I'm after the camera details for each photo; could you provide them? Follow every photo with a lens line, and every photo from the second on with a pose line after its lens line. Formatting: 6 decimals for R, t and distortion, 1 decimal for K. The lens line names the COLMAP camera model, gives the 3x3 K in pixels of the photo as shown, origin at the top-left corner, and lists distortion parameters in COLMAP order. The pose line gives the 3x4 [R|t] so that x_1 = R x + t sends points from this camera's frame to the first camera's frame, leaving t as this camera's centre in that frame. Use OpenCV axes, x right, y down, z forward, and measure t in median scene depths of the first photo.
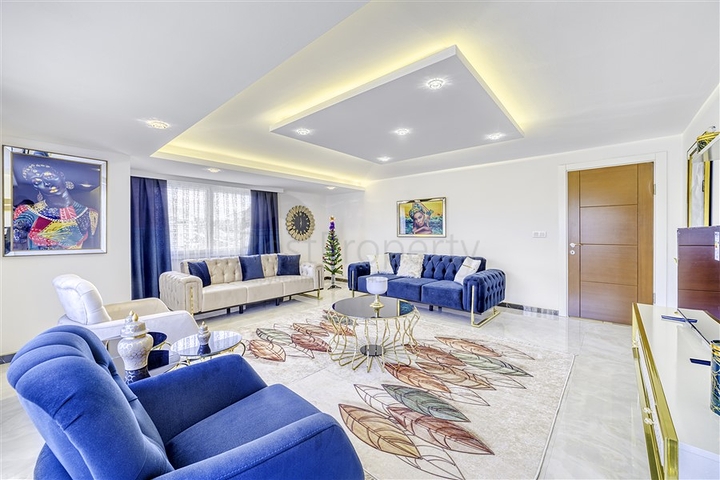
lens RADIAL K [[283.2, 0, 357.9], [0, 283.2, 234.2], [0, 0, 1]] dist [-0.001047, 0.000306]
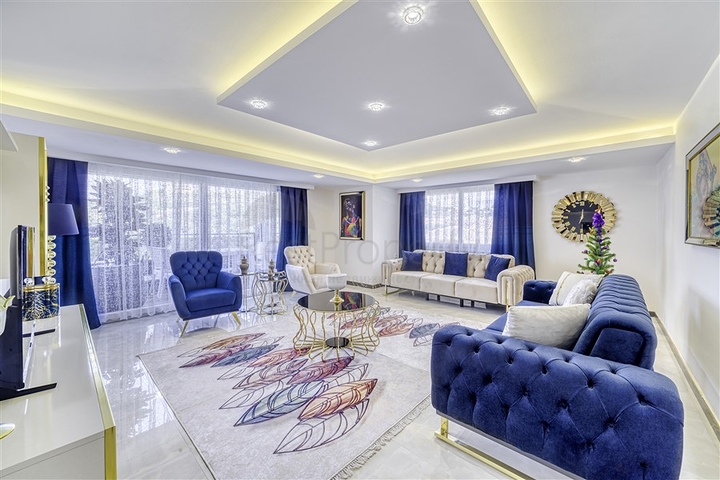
lens RADIAL K [[283.2, 0, 357.4], [0, 283.2, 236.0], [0, 0, 1]] dist [-0.001047, 0.000306]
pose [[-0.015317, 0.030452, -0.999419, 1.059988], [-0.010612, 0.999475, 0.030616, -0.020251], [0.999826, 0.011075, -0.014986, 1.046426]]
